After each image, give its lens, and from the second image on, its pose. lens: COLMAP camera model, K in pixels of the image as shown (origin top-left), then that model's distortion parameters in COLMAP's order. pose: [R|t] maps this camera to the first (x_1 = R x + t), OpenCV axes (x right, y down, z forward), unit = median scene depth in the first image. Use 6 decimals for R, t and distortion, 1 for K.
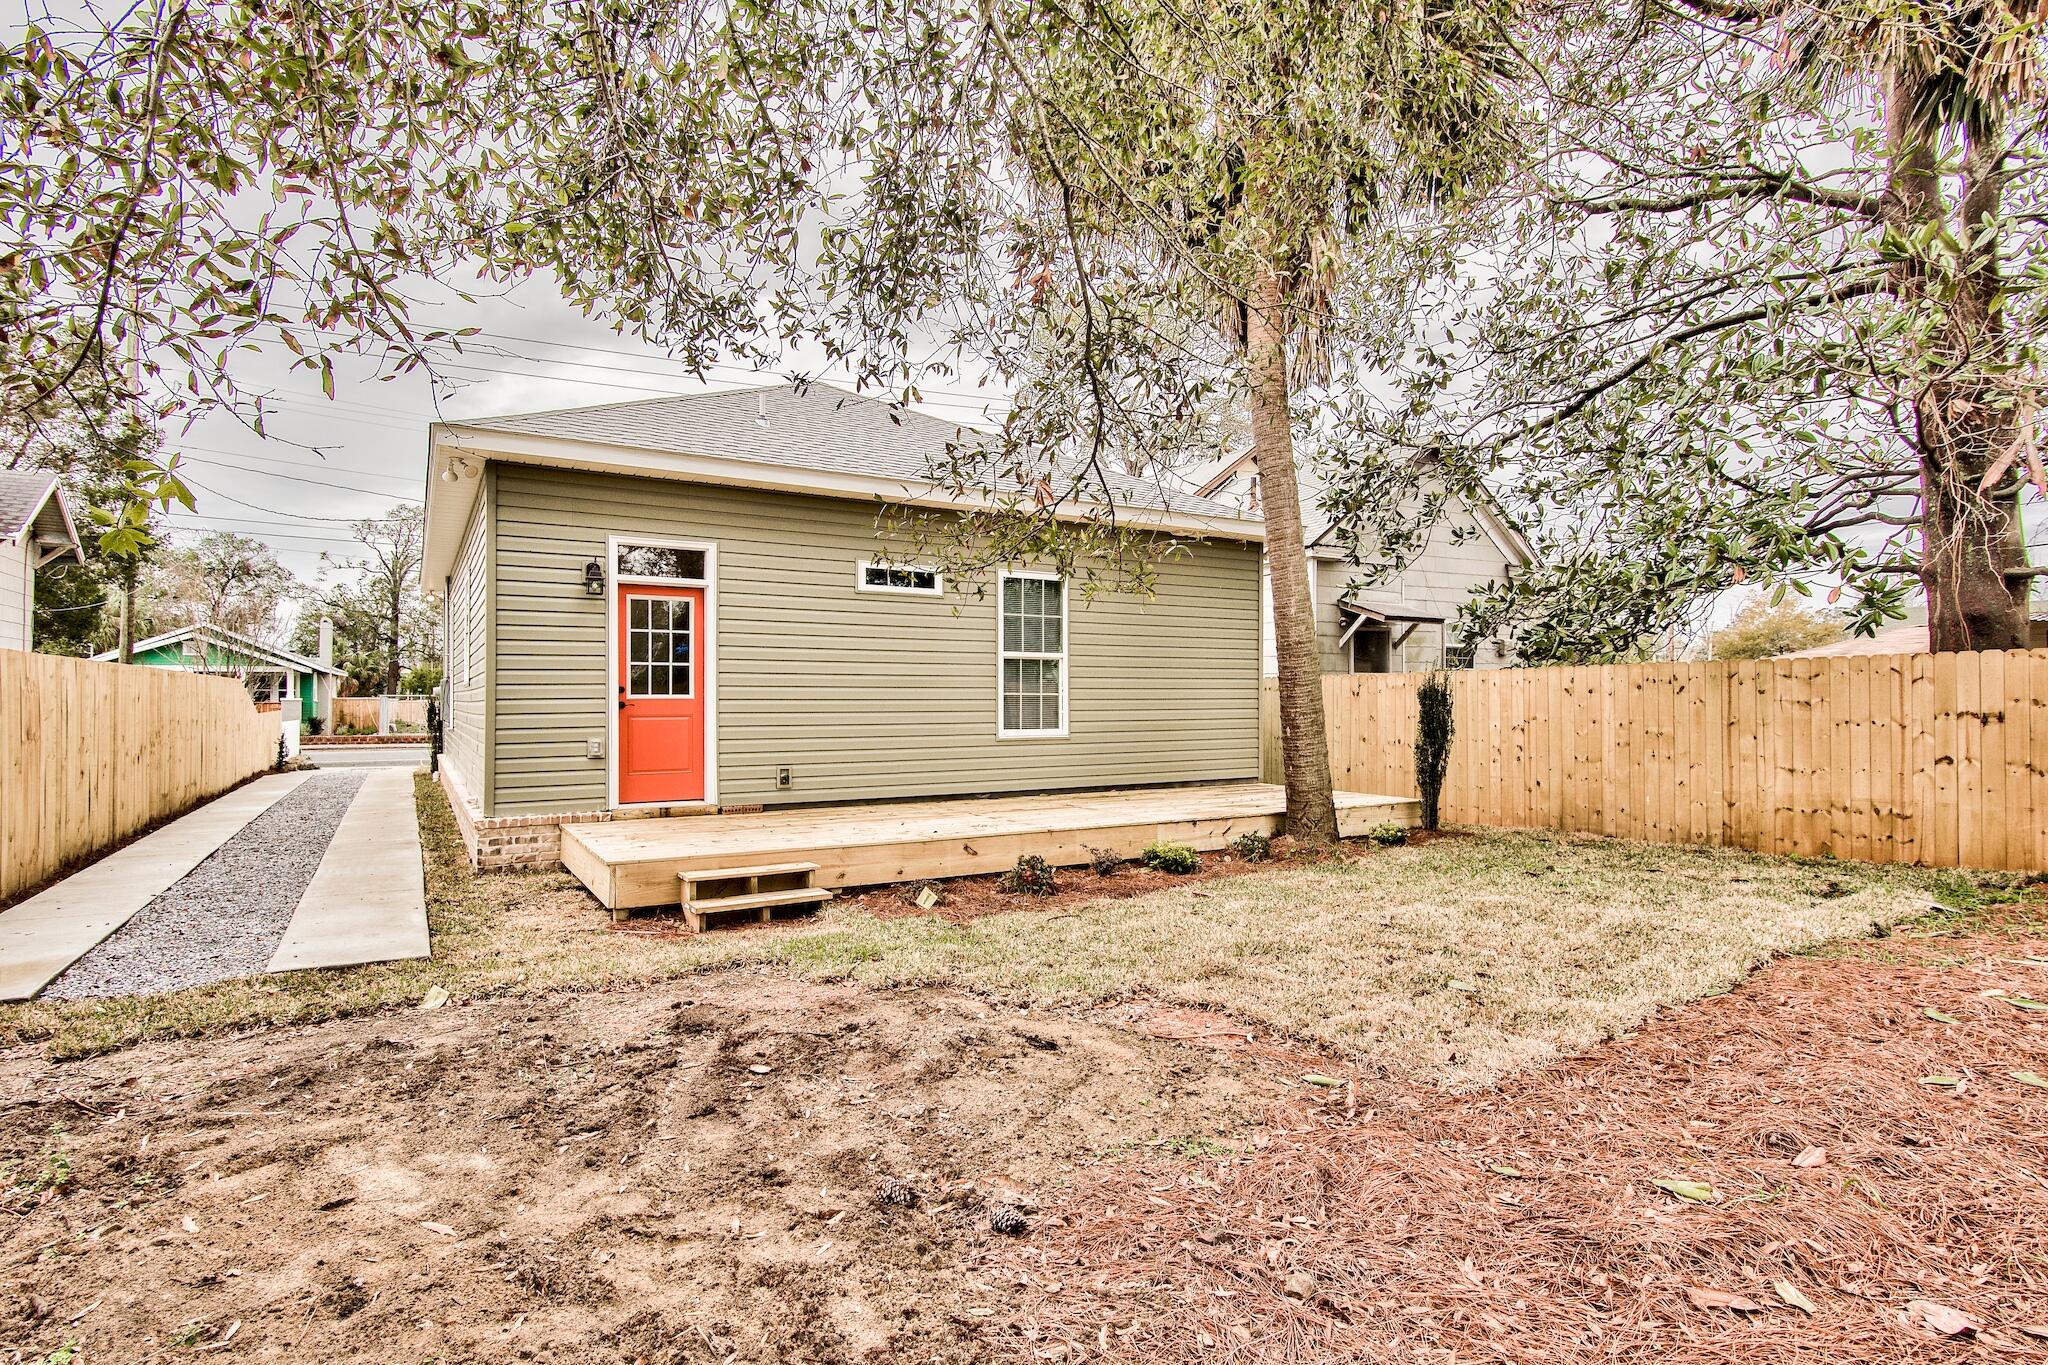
lens RADIAL K [[1013.7, 0, 1041.7], [0, 1013.7, 690.0], [0, 0, 1]] dist [-0.001296, -0.001490]
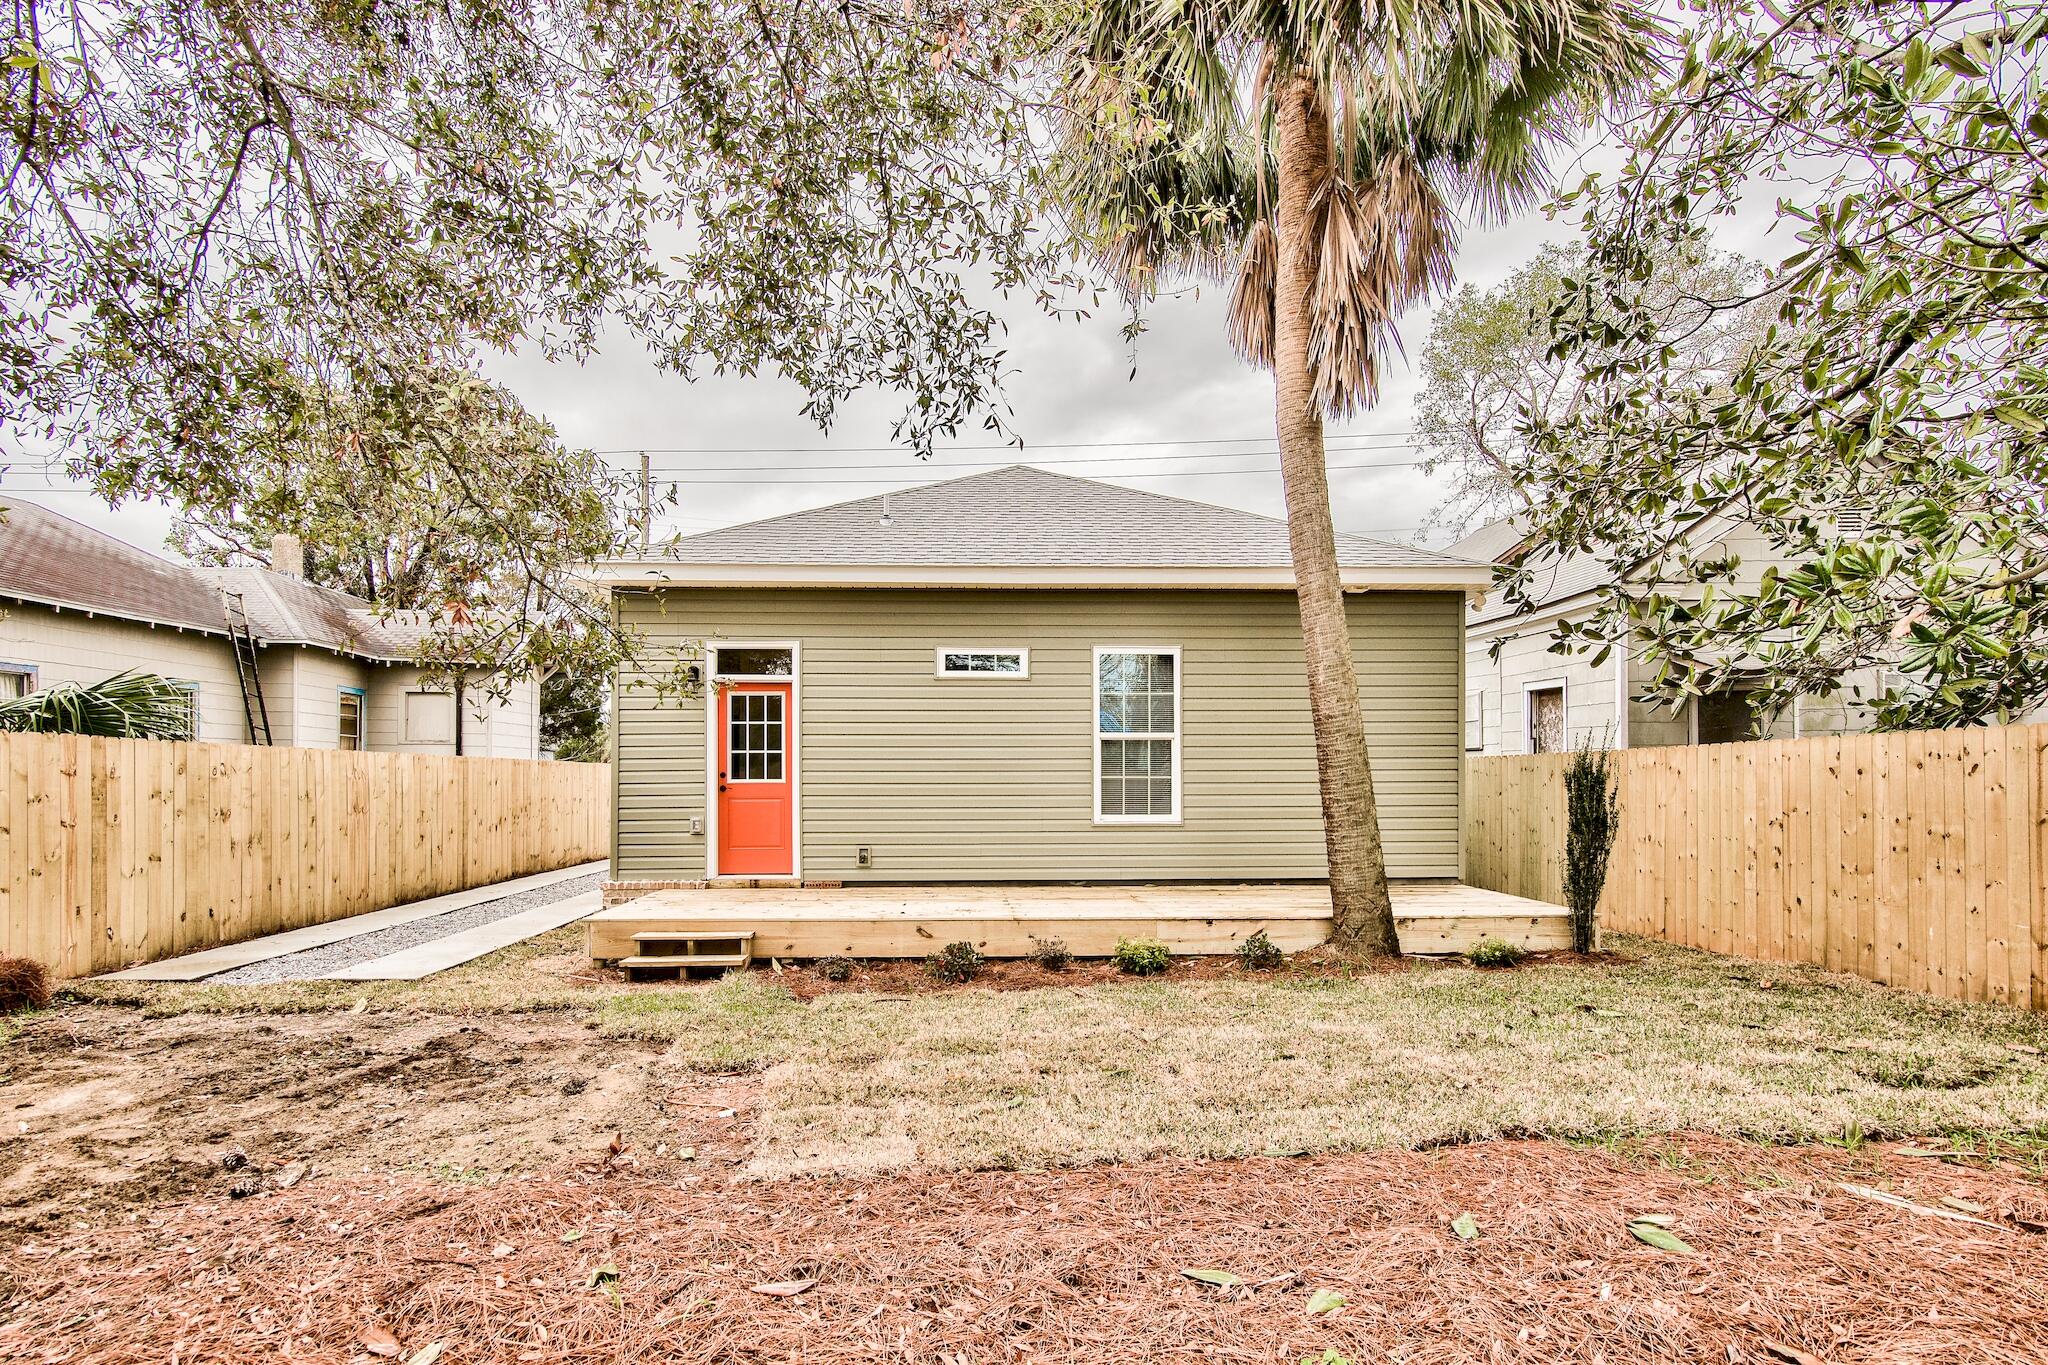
lens RADIAL K [[1095.7, 0, 1022.5], [0, 1095.7, 770.2], [0, 0, 1]] dist [0.003493, 0.000129]
pose [[0.878342, -0.004464, -0.478012, 0.460318], [0.005208, 0.999986, 0.000229, -0.003902], [0.478004, -0.002691, 0.878354, 0.070376]]
